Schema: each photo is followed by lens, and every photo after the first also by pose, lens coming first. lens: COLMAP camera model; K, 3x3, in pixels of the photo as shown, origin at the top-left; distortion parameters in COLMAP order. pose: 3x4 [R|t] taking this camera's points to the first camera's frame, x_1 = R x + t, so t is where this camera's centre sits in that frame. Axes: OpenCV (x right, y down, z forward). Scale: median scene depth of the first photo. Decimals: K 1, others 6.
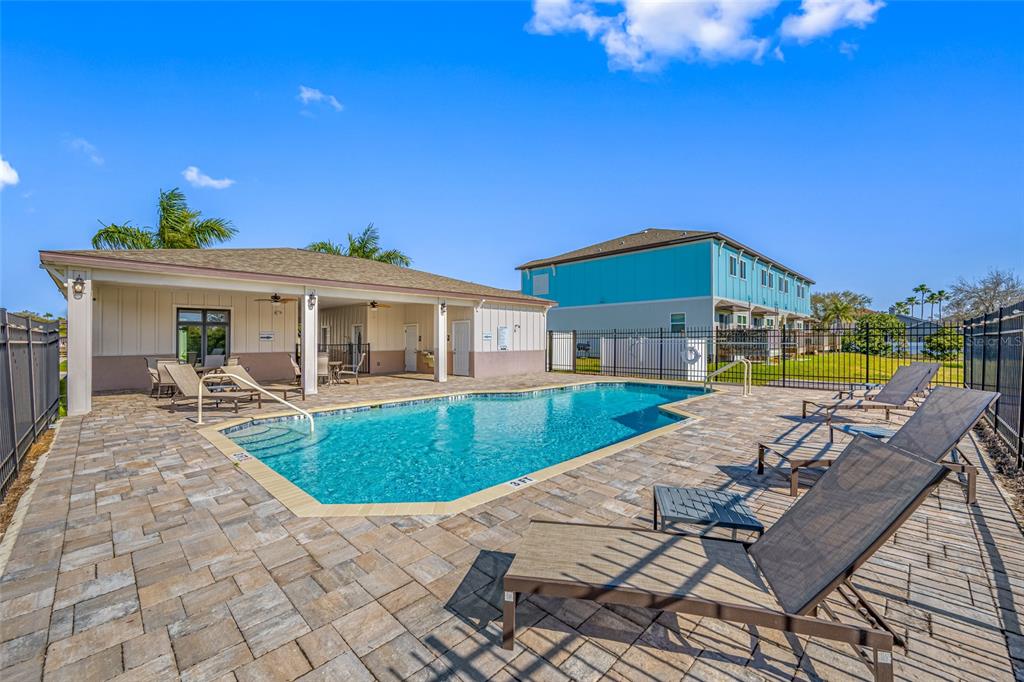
lens RADIAL K [[403.6, 0, 512.5], [0, 403.6, 344.7], [0, 0, 1]] dist [0.001203, 0.000478]
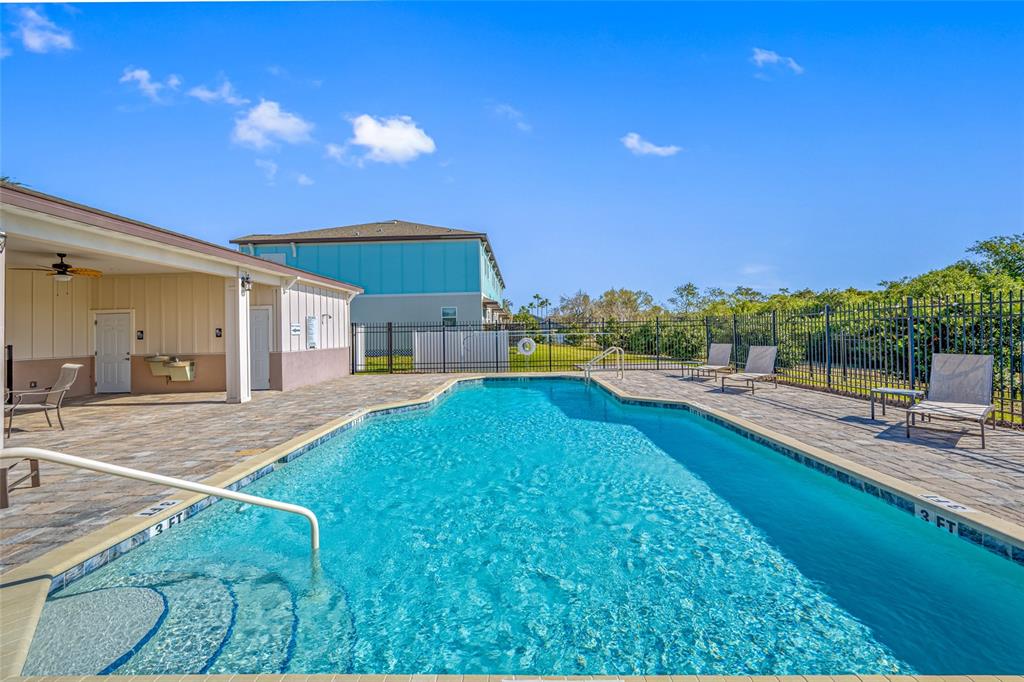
lens RADIAL K [[403.6, 0, 509.5], [0, 403.6, 333.5], [0, 0, 1]] dist [0.001203, 0.000478]
pose [[0.741770, -0.011269, 0.670560, -0.220984], [0.022825, 0.999704, -0.008449, 0.000021], [-0.670266, 0.021572, 0.741807, 0.198427]]
